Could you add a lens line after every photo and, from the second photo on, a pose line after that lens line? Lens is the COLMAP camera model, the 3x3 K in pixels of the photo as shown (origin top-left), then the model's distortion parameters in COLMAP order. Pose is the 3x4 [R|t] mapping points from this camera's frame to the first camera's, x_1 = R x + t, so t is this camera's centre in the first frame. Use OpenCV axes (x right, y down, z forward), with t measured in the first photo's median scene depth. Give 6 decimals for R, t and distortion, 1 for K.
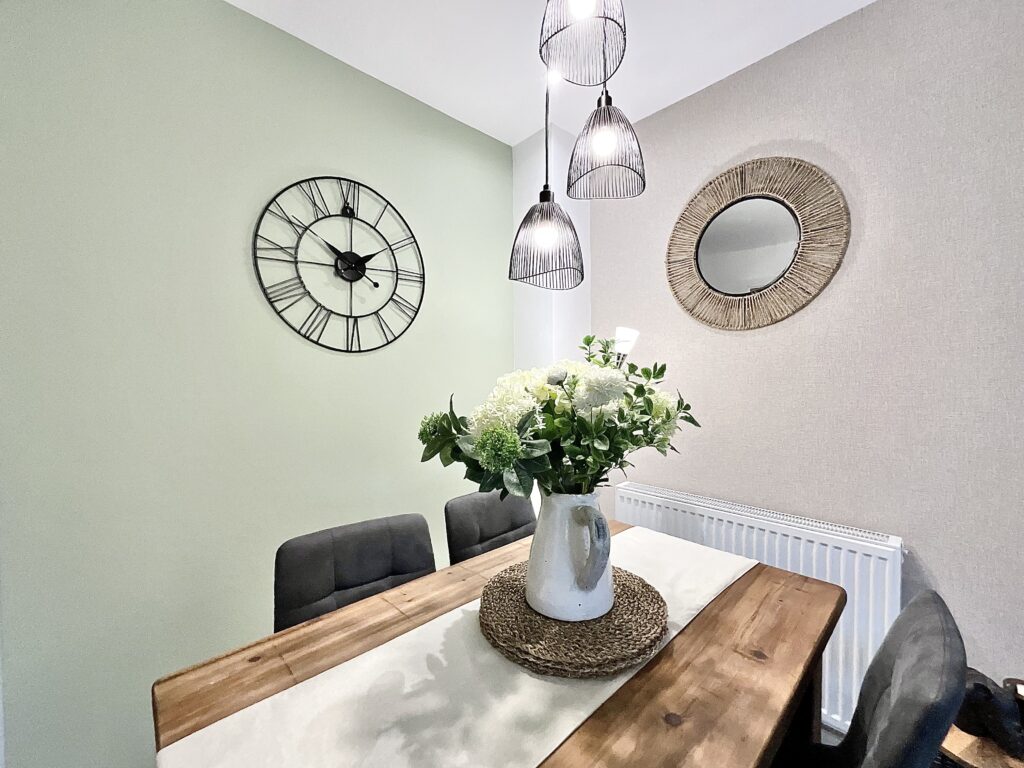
lens RADIAL K [[412.3, 0, 512.0], [0, 412.3, 384.0], [0, 0, 1]] dist [-0.000872, -0.000030]
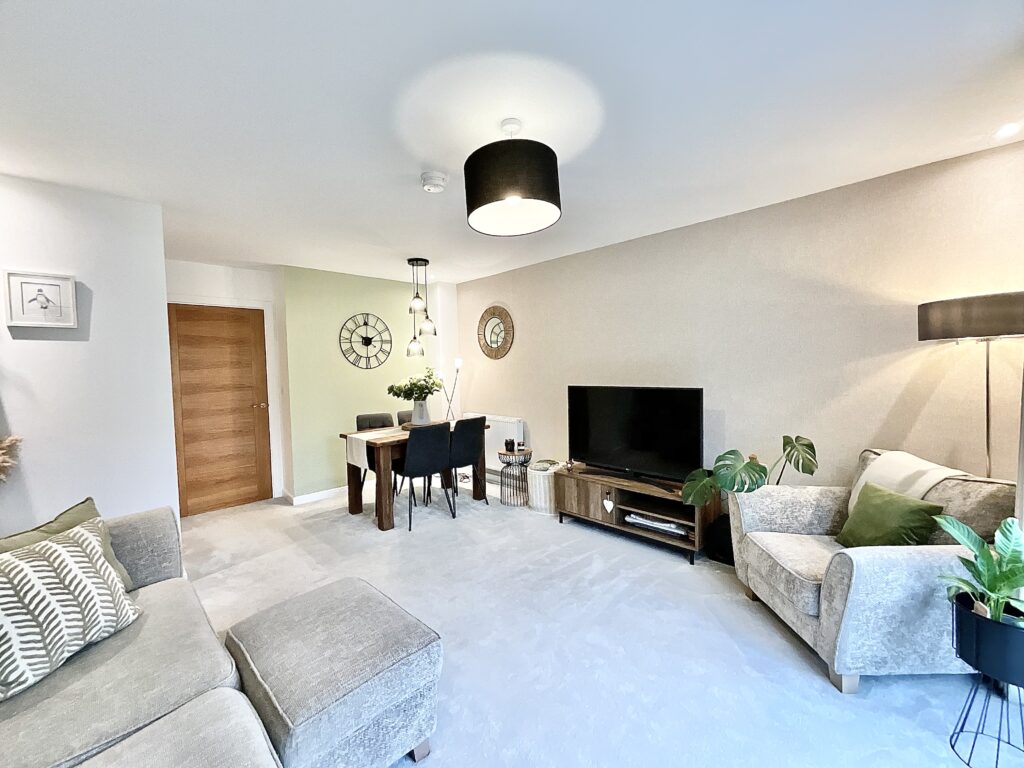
lens RADIAL K [[416.1, 0, 512.0], [0, 416.1, 384.0], [0, 0, 1]] dist [0.000974, 0.000127]
pose [[0.999544, -0.018579, 0.023796, 0.680477], [0.018023, 0.999564, 0.023370, -0.017798], [-0.024220, -0.022931, 0.999444, -2.379920]]
